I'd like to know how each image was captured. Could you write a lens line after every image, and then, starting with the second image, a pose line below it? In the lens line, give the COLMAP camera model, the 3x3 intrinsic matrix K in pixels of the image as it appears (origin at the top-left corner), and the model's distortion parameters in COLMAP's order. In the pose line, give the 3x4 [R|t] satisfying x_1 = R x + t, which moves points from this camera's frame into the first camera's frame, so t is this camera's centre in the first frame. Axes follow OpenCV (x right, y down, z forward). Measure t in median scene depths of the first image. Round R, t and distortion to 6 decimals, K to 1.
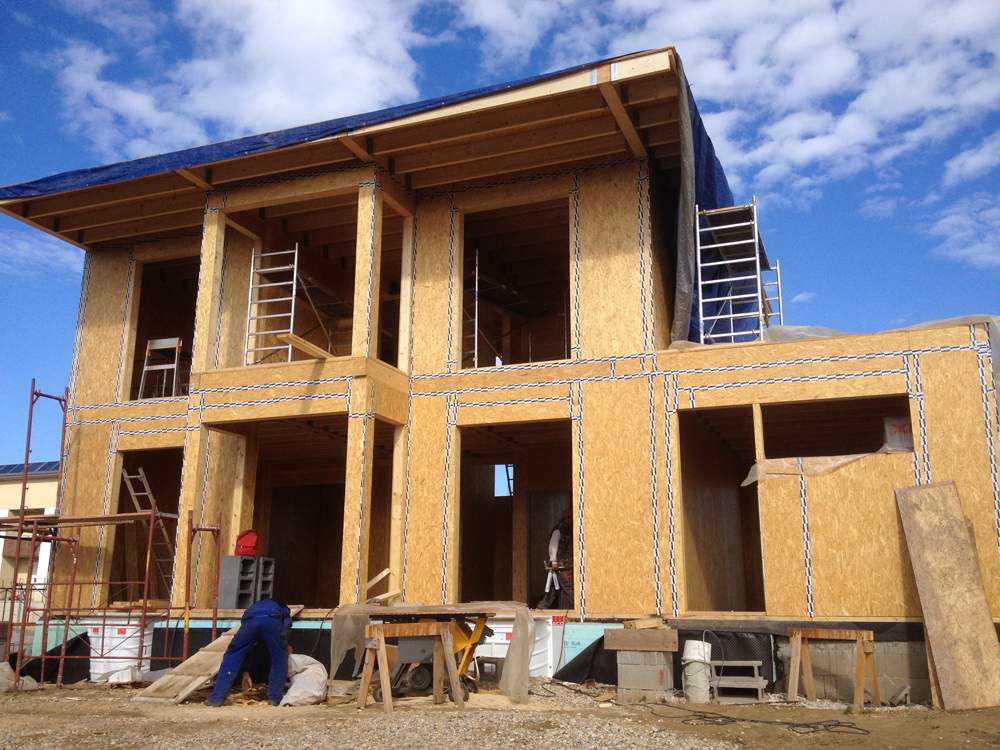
lens RADIAL K [[924.7, 0, 508.5], [0, 924.7, 376.0], [0, 0, 1]] dist [0.142892, -0.323620]
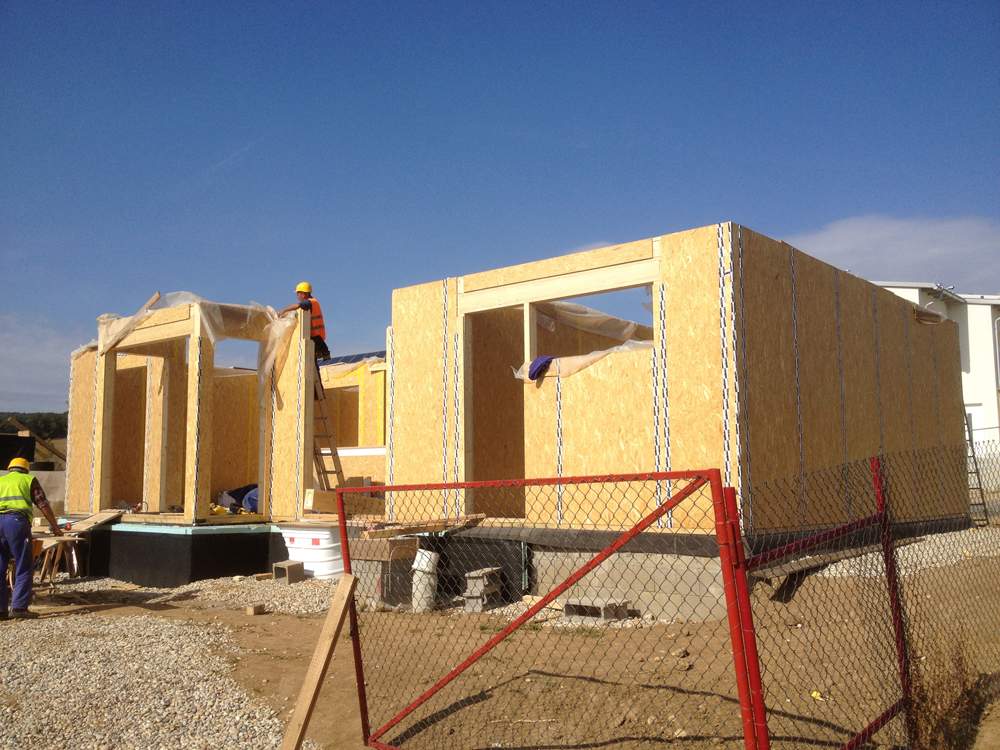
lens RADIAL K [[924.7, 0, 508.5], [0, 924.7, 376.0], [0, 0, 1]] dist [0.142892, -0.323620]
pose [[0.947837, -0.049269, -0.314925, 0.554934], [0.091640, 0.988391, 0.121180, -0.012973], [0.305299, -0.143719, 0.941349, 0.105999]]
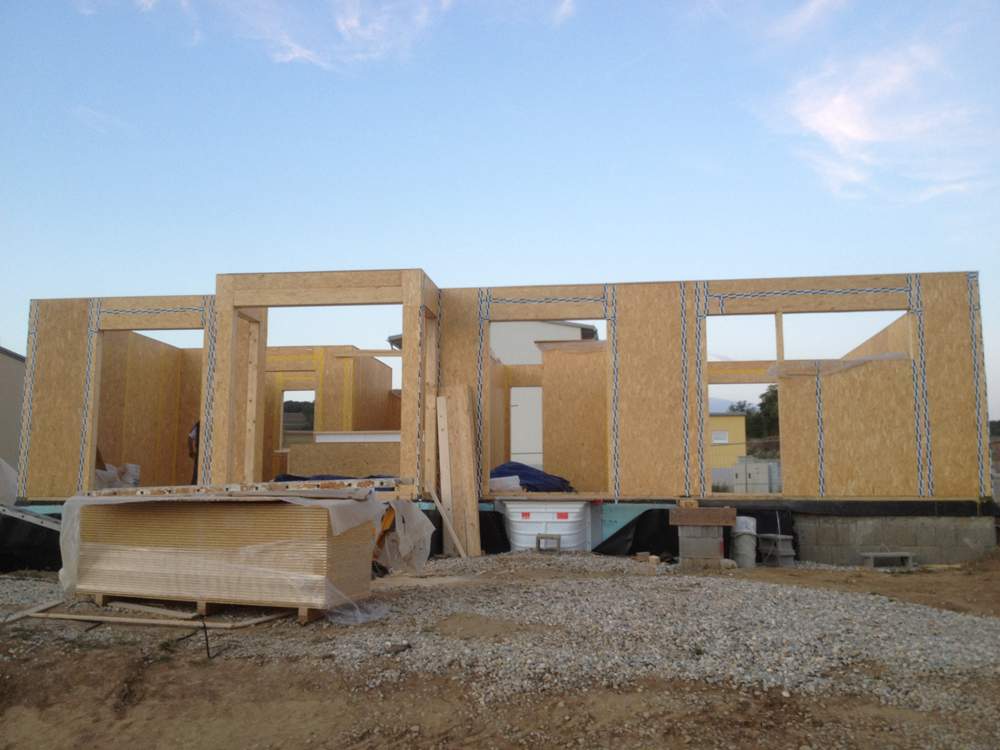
lens RADIAL K [[924.7, 0, 508.5], [0, 924.7, 376.0], [0, 0, 1]] dist [0.142892, -0.323620]
pose [[0.970371, 0.026092, 0.240205, -0.327594], [-0.053440, 0.992708, 0.108053, 0.001845], [-0.235634, -0.117688, 0.964690, -0.017038]]
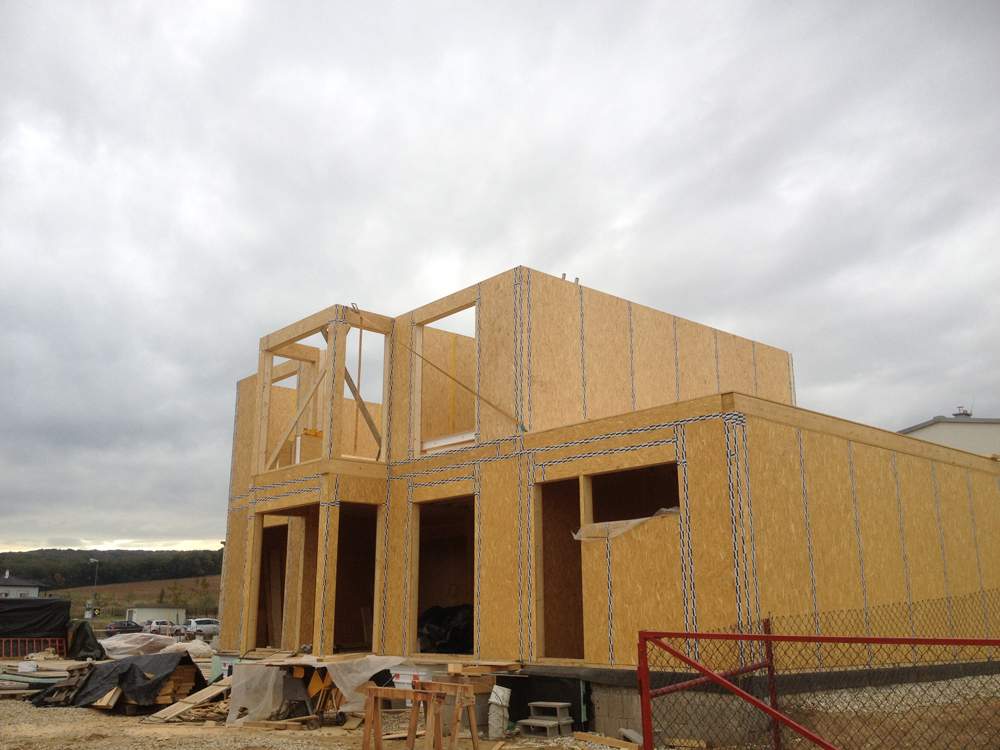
lens RADIAL K [[916.8, 0, 516.7], [0, 916.8, 391.8], [0, 0, 1]] dist [0.146765, -0.322519]
pose [[0.895664, -0.117242, -0.428998, 0.710058], [0.120705, 0.992502, -0.019233, -0.062050], [0.428037, -0.034556, 0.903100, -0.052859]]
